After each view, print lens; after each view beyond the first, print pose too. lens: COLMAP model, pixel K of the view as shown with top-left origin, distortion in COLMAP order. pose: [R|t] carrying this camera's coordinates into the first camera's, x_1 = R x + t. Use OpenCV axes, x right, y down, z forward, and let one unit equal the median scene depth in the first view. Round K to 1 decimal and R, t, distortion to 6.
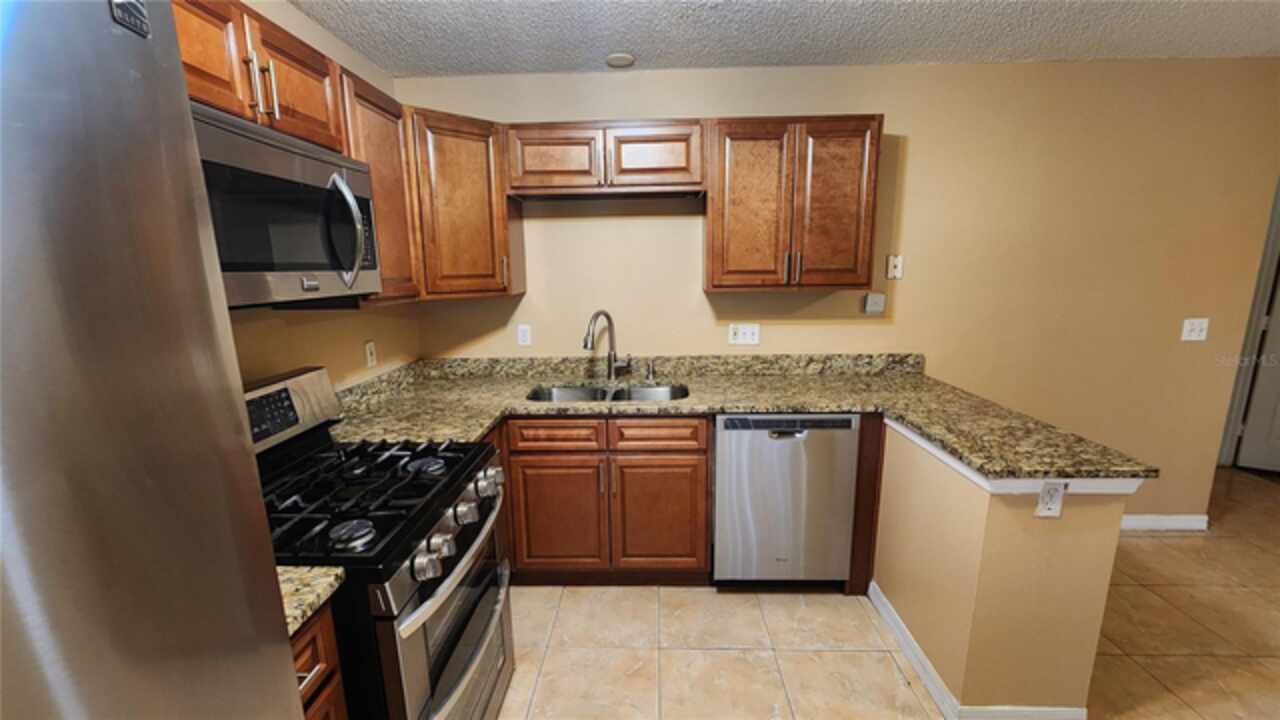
lens RADIAL K [[524.7, 0, 640.0], [0, 524.7, 360.0], [0, 0, 1]] dist [-0.000439, -0.000077]
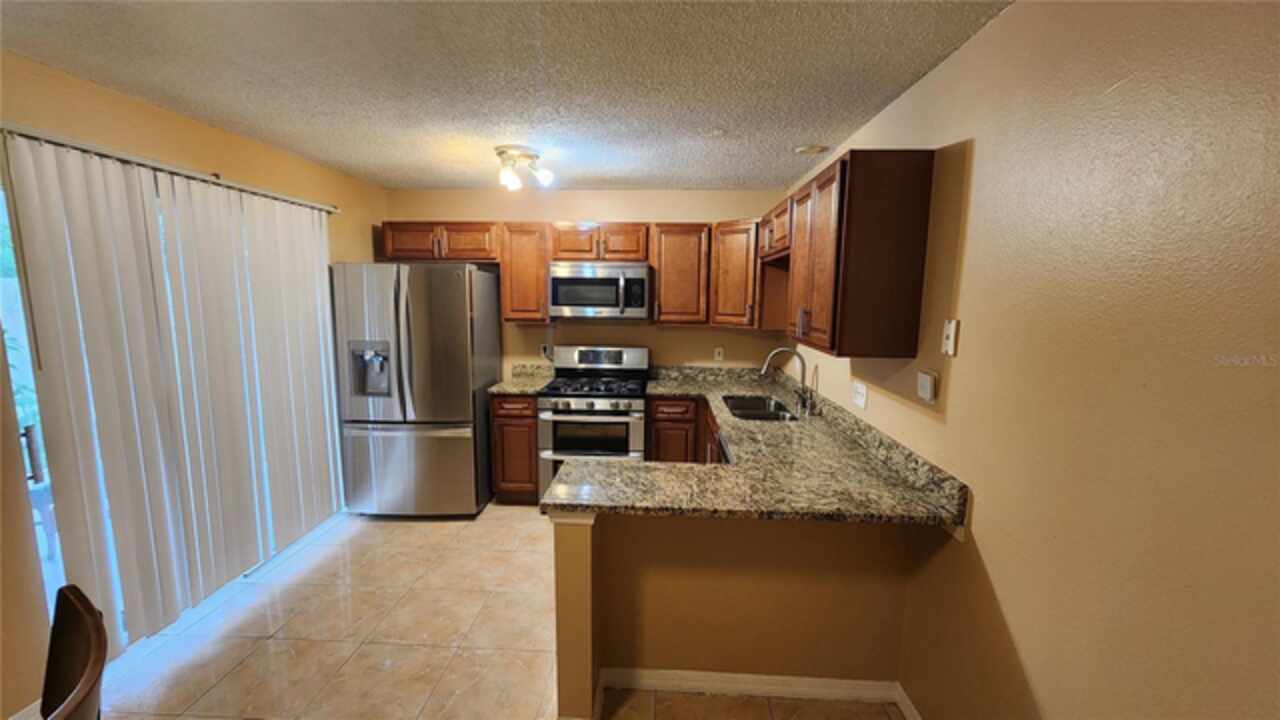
lens RADIAL K [[518.5, 0, 640.0], [0, 518.5, 360.0], [0, 0, 1]] dist [0.000204, -0.000003]
pose [[-0.008983, 0.138943, -0.990260, 1.116763], [-0.194180, 0.971206, 0.138031, -0.162485], [0.980925, 0.193528, 0.018256, 0.609143]]
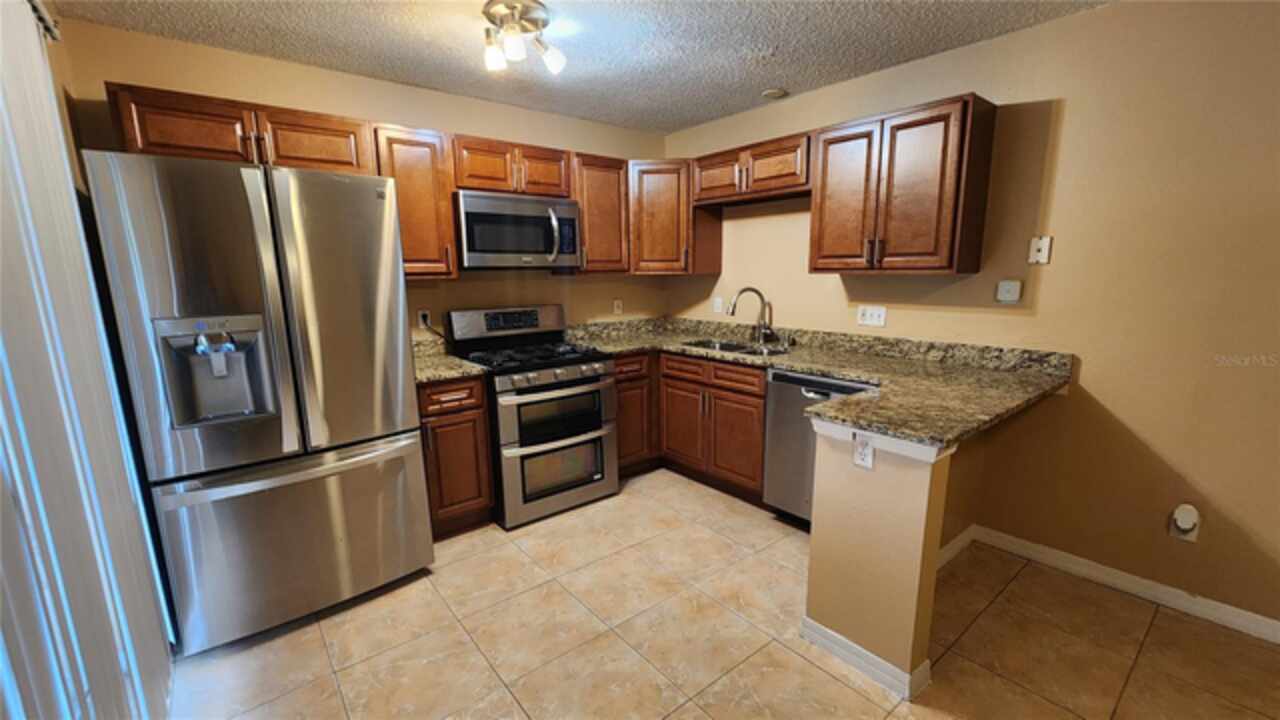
lens RADIAL K [[524.7, 0, 640.0], [0, 524.7, 360.0], [0, 0, 1]] dist [-0.000439, -0.000077]
pose [[0.658430, 0.136152, -0.740224, 0.710683], [-0.134543, 0.988952, 0.062226, 0.038060], [0.740519, 0.058620, 0.669474, -0.066168]]
